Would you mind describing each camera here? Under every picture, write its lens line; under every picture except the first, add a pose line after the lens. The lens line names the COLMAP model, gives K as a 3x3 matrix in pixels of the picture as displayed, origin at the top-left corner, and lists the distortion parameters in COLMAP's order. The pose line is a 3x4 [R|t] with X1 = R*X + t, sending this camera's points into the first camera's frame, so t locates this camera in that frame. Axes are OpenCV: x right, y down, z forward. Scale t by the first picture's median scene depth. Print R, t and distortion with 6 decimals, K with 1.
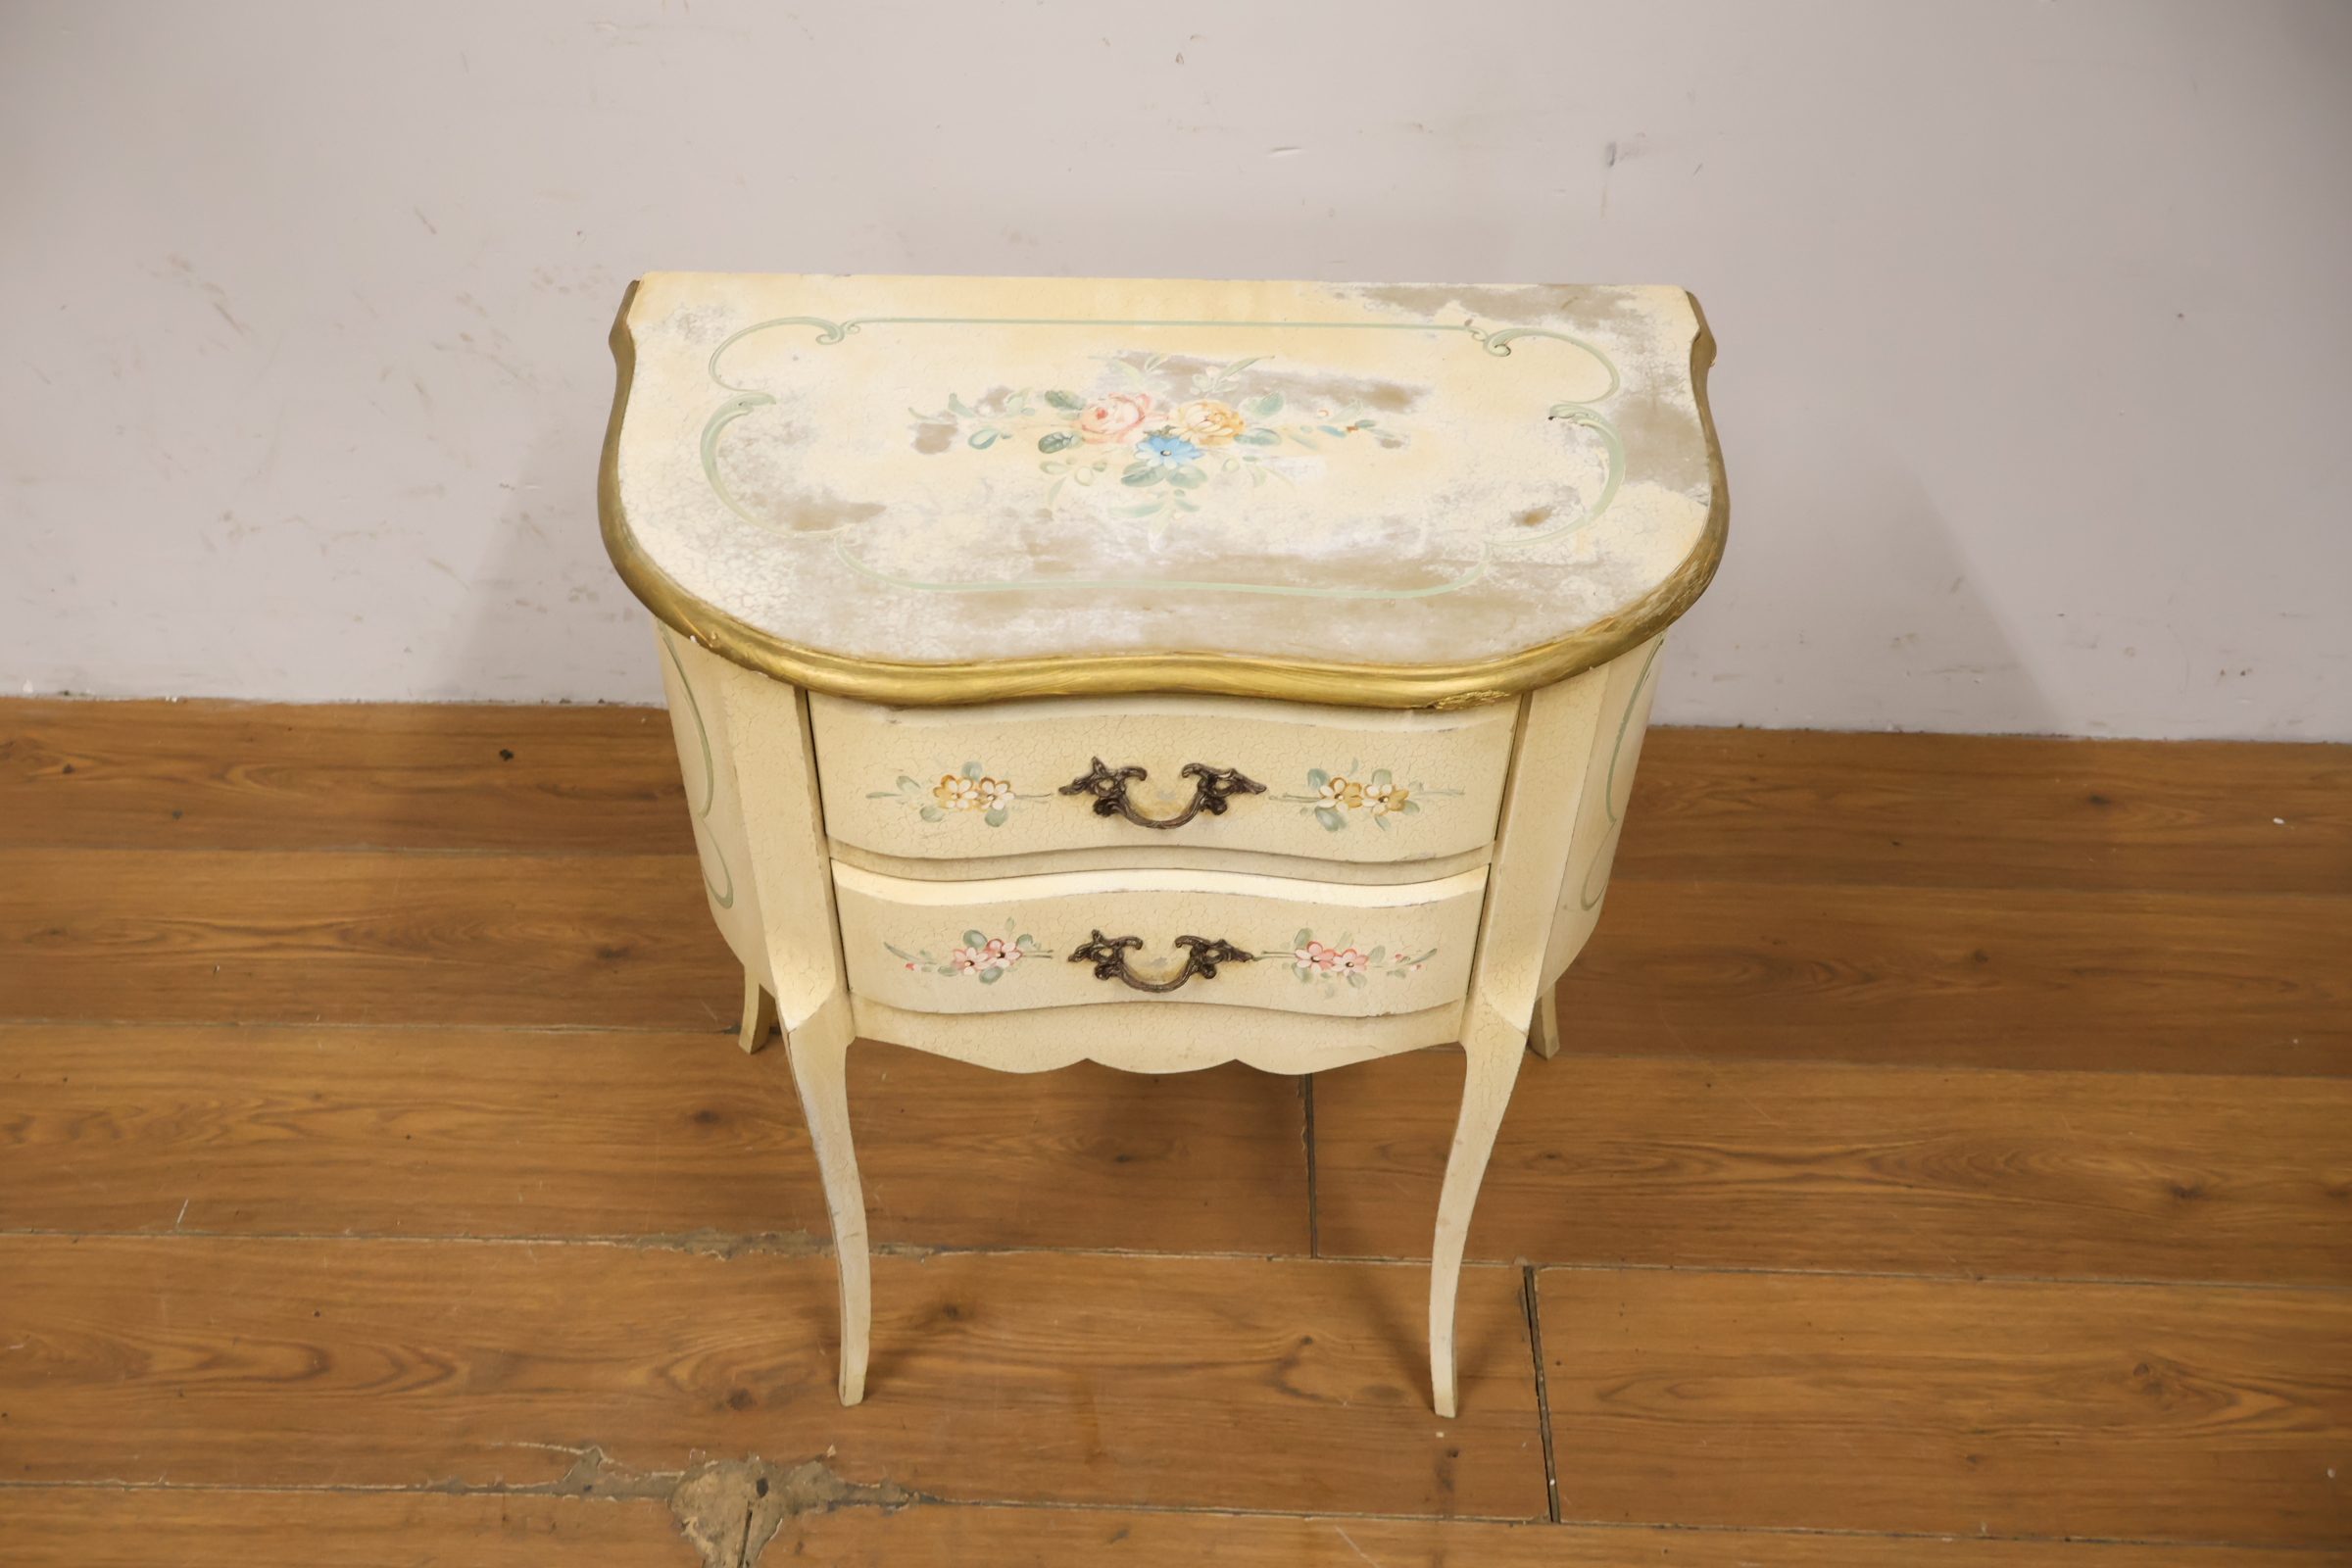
lens RADIAL K [[2012.9, 0, 1165.5], [0, 2012.9, 788.7], [0, 0, 1]] dist [-0.001190, 0.002169]
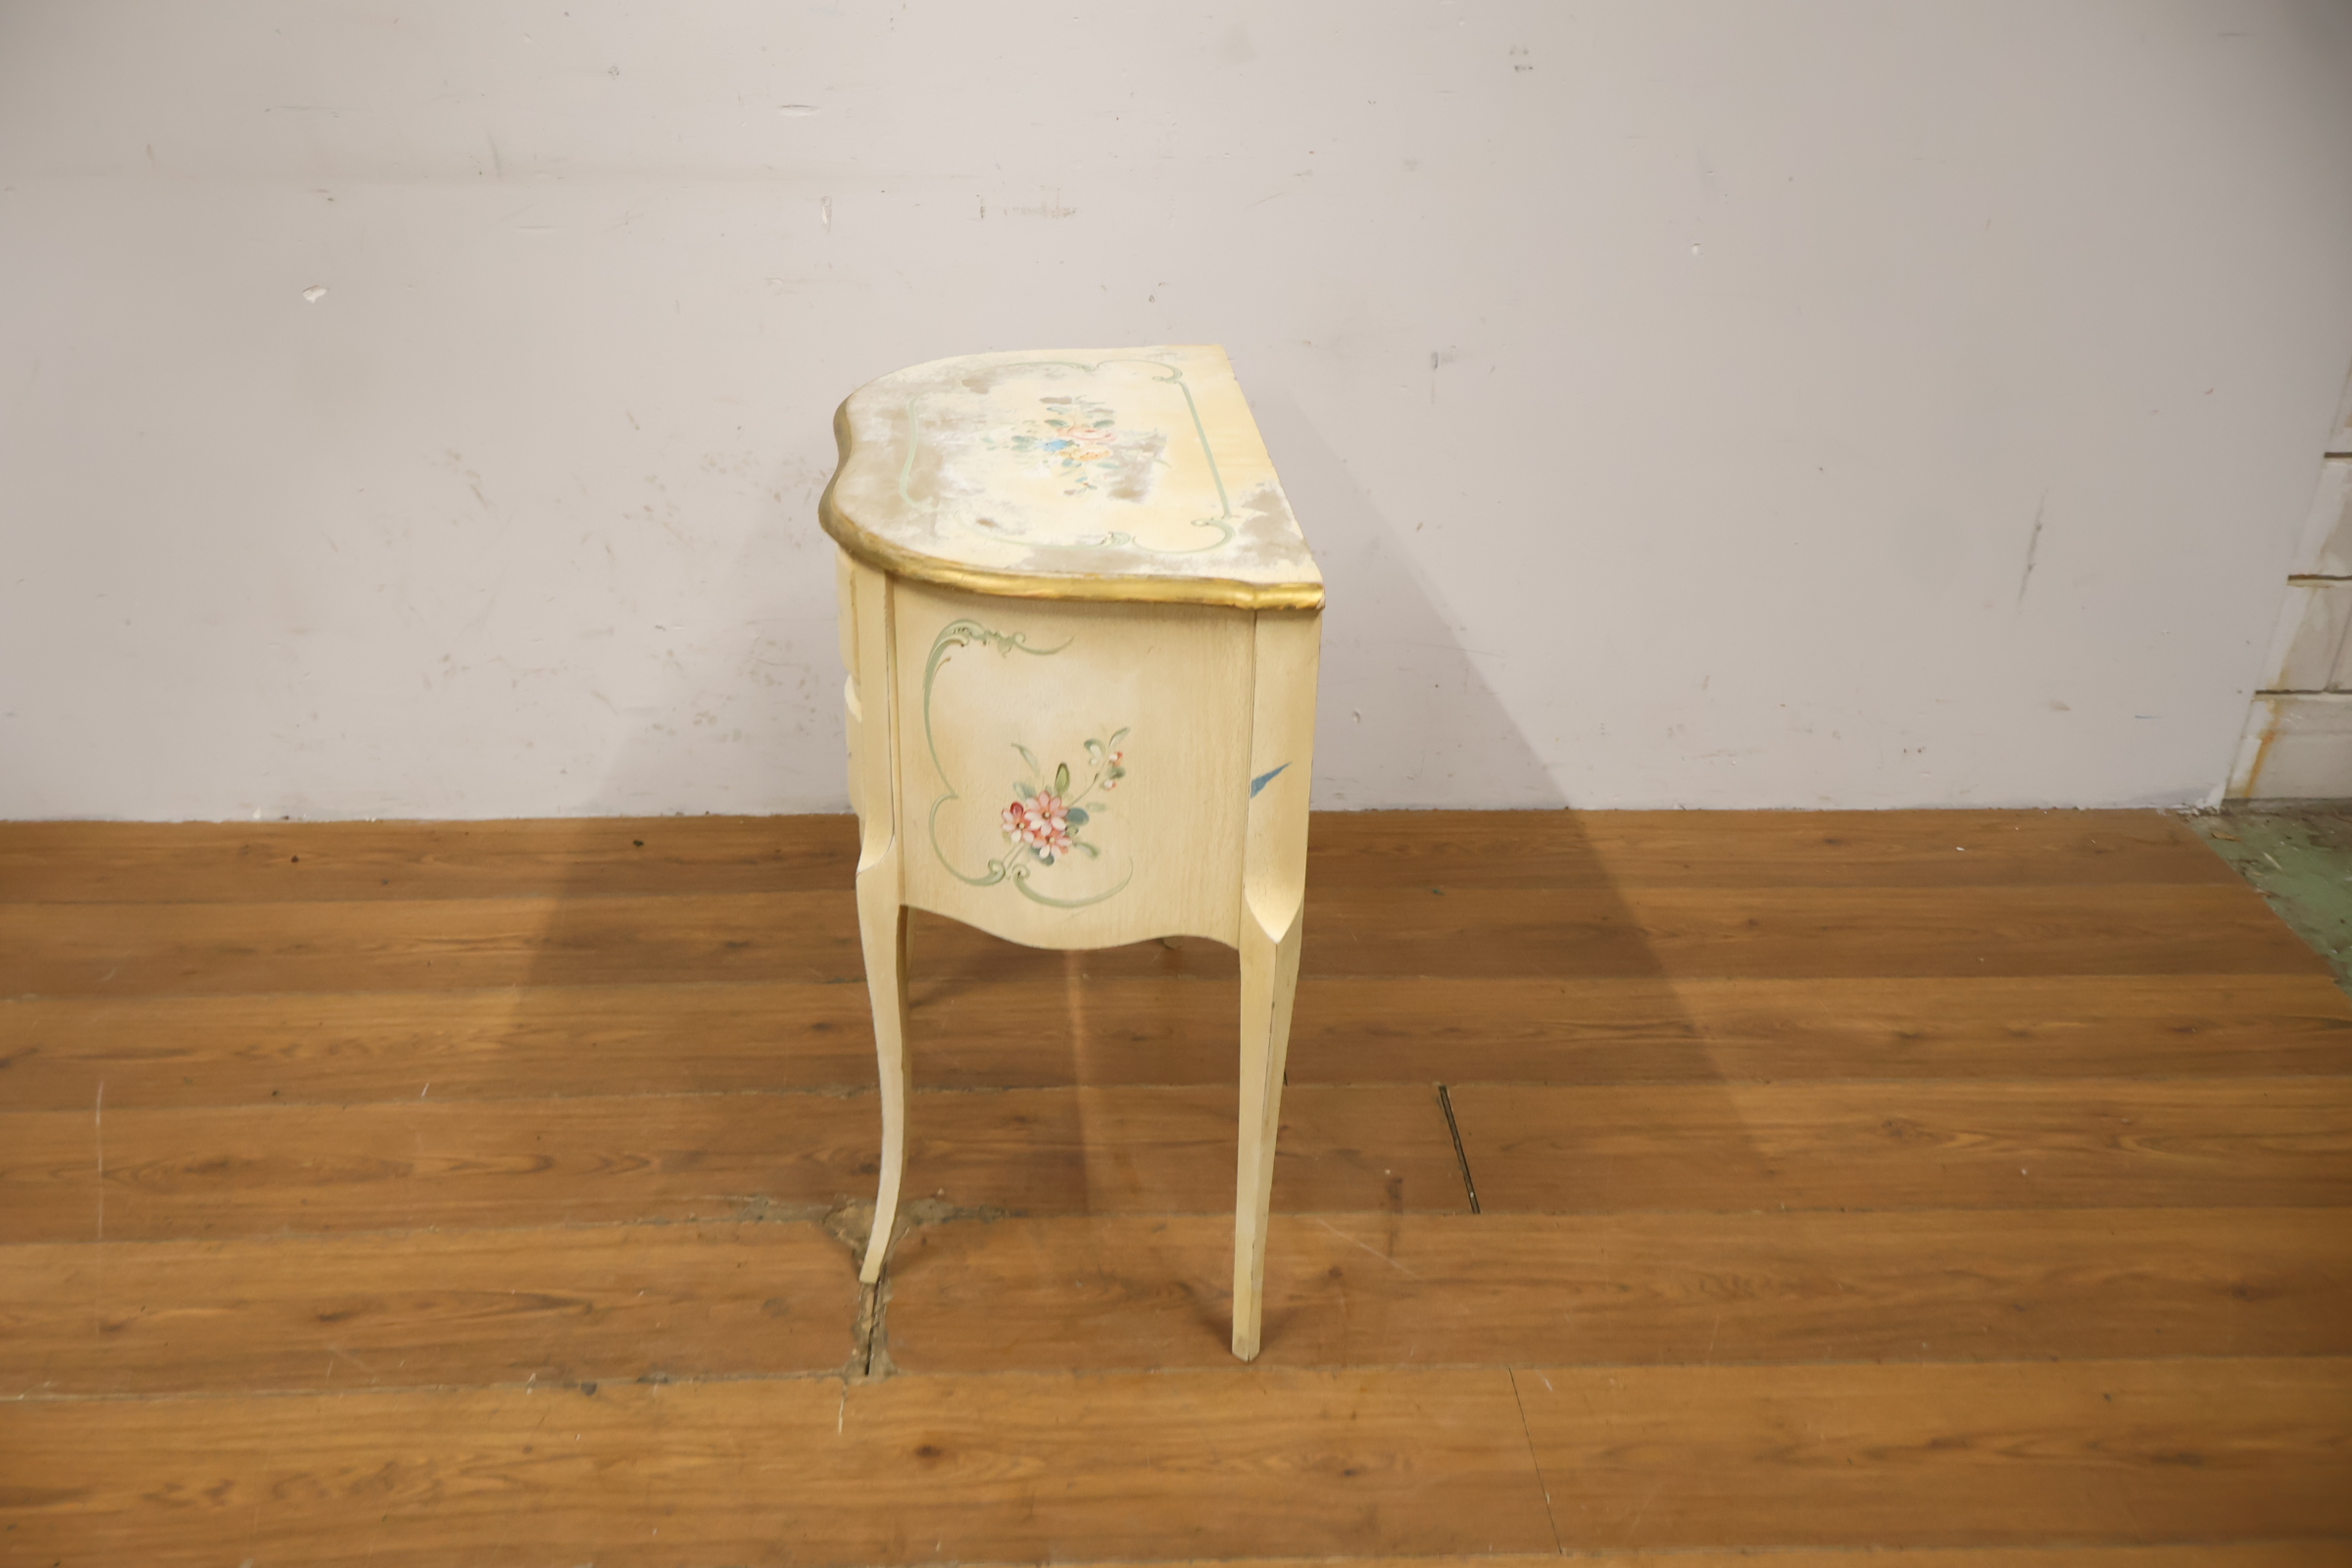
lens RADIAL K [[2012.9, 0, 1154.8], [0, 2012.9, 791.5], [0, 0, 1]] dist [-0.001190, 0.002169]
pose [[0.997623, -0.021729, 0.065397, -0.101895], [0.040413, 0.953145, -0.299803, 0.467456], [-0.055819, 0.301734, 0.951757, -0.357062]]
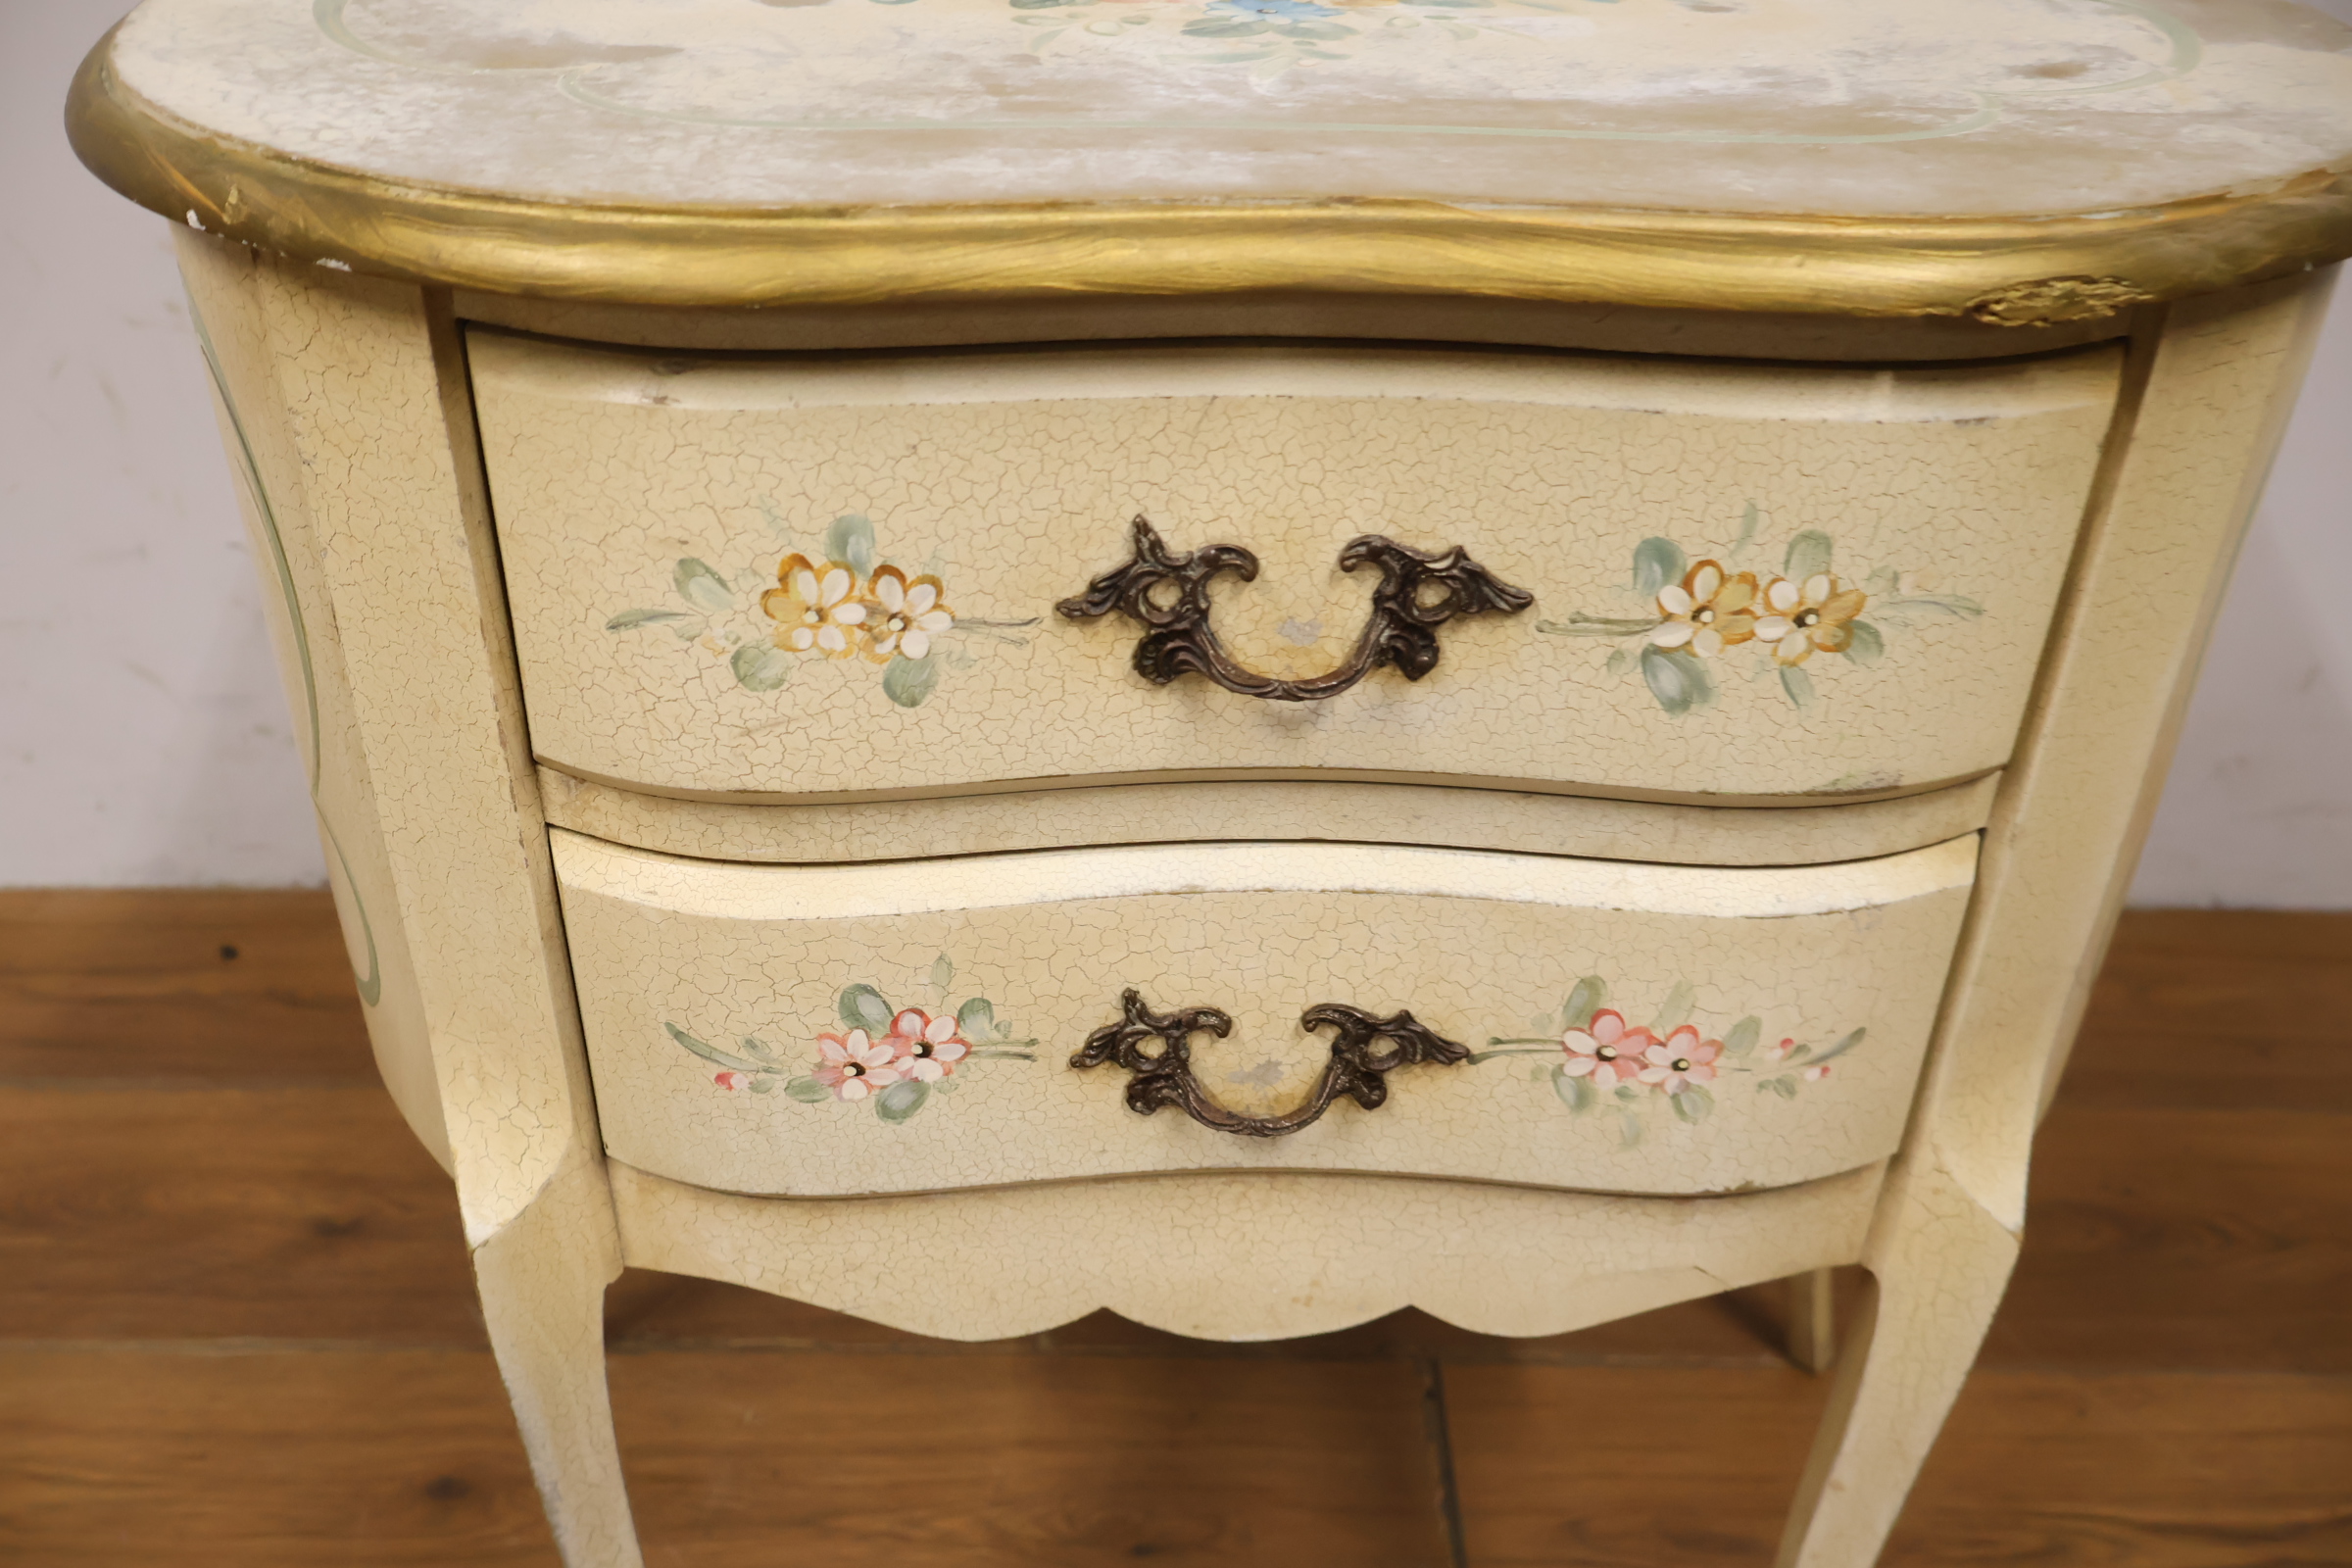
lens RADIAL K [[2012.9, 0, 1170.9], [0, 2012.9, 781.4], [0, 0, 1]] dist [-0.001190, 0.002169]
pose [[0.999746, -0.007227, 0.021370, -0.026037], [0.011290, 0.980416, -0.196615, 0.084958], [-0.019530, 0.196806, 0.980248, 0.403976]]
